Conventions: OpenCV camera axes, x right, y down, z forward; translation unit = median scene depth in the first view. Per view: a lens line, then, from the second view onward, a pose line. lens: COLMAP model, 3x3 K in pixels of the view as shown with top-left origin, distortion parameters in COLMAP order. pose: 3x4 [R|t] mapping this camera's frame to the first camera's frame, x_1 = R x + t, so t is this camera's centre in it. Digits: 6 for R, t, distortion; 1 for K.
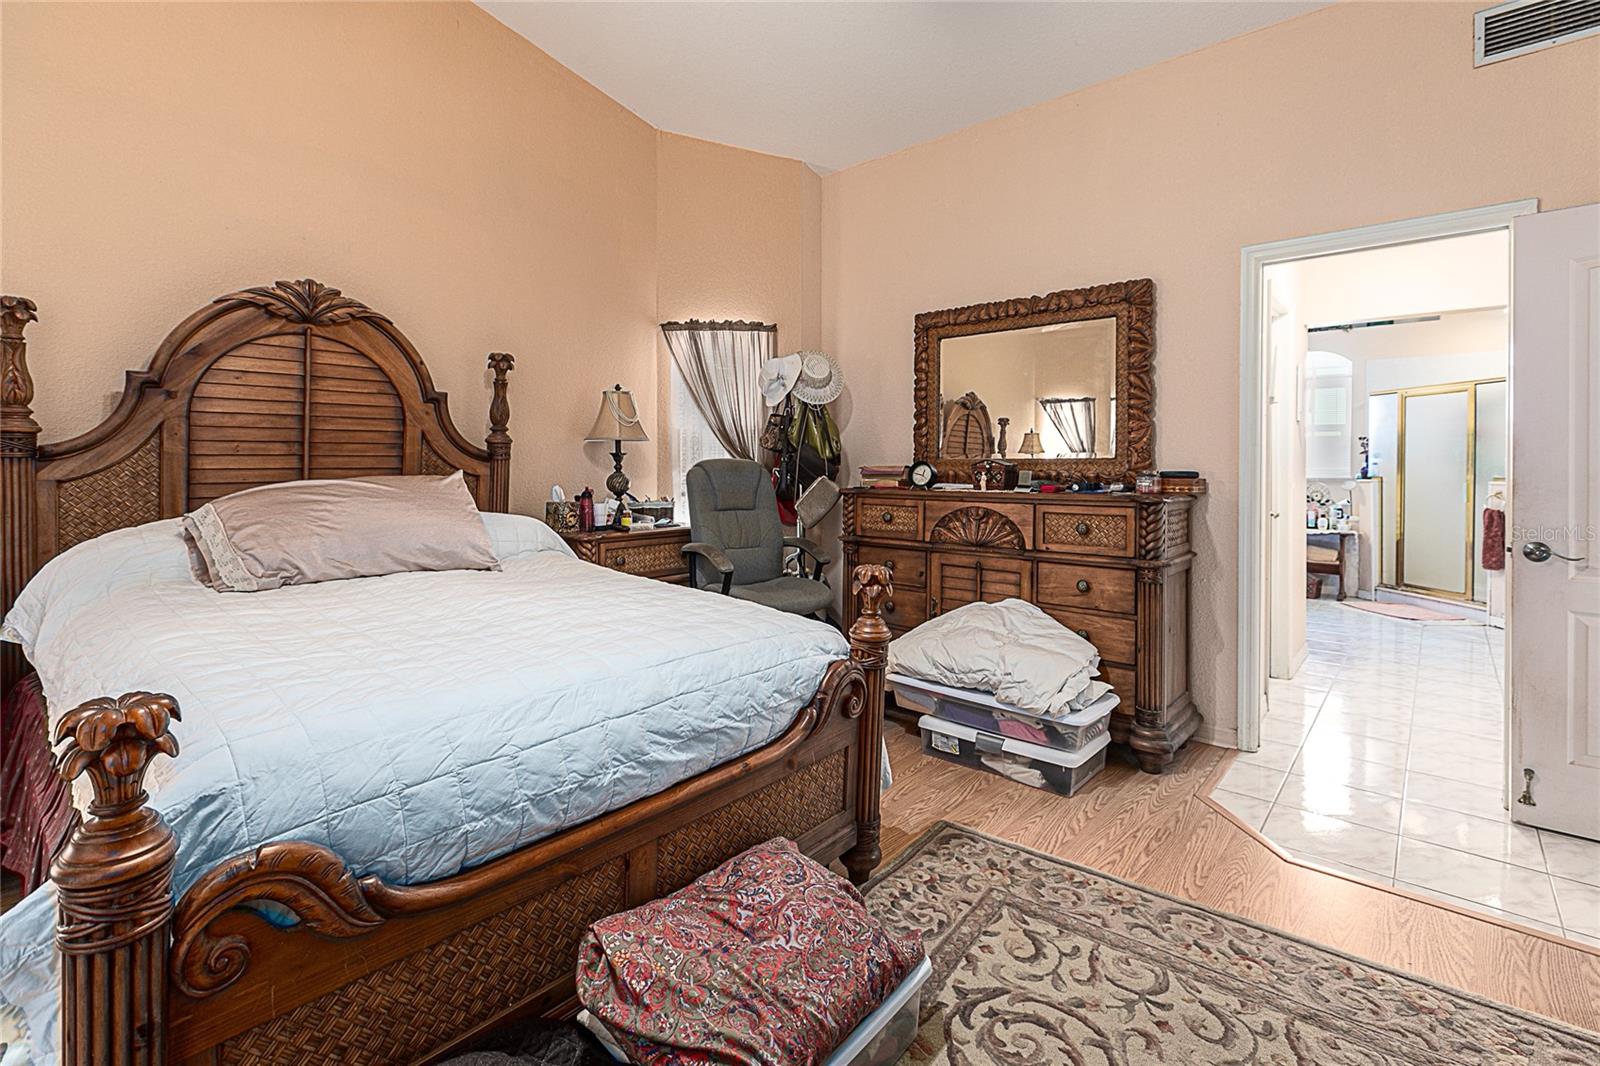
lens RADIAL K [[731.8, 0, 799.9], [0, 731.8, 468.2], [0, 0, 1]] dist [0.004373, 0.000114]
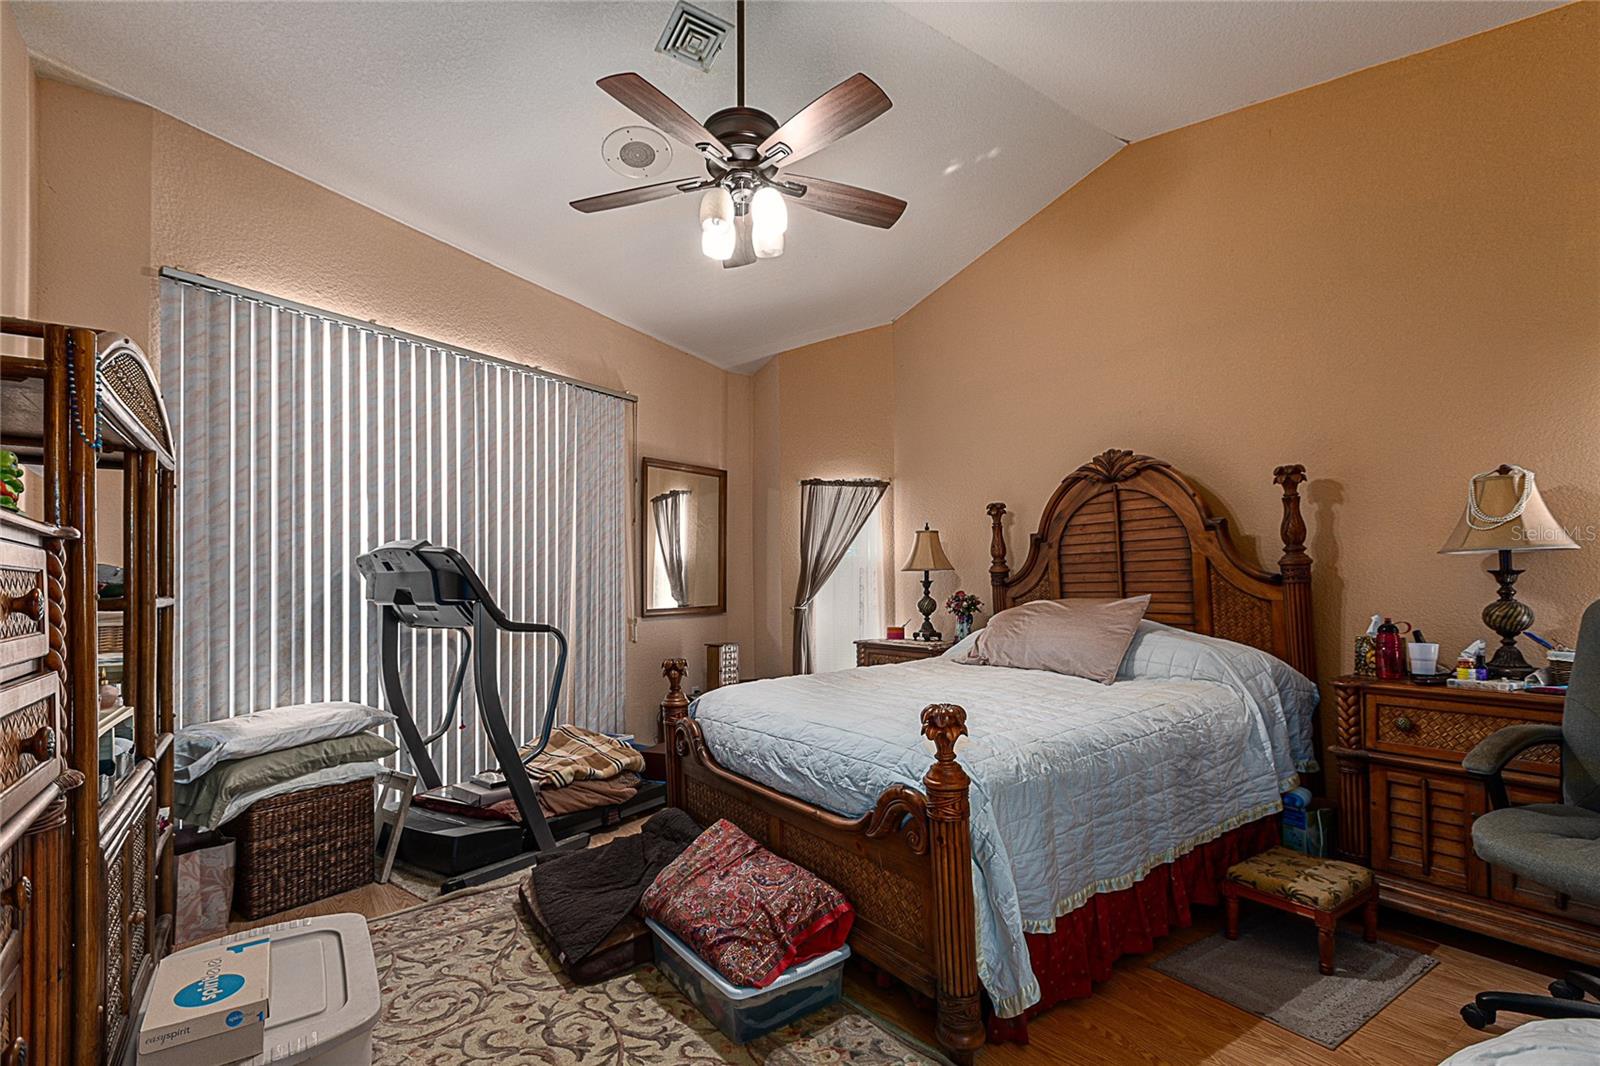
lens RADIAL K [[731.8, 0, 800.5], [0, 731.8, 580.2], [0, 0, 1]] dist [0.004373, 0.000114]
pose [[-0.231865, -0.010598, -0.972690, 0.787471], [-0.001146, 0.999943, -0.010622, -0.006679], [0.972747, -0.001348, -0.231863, 0.806633]]
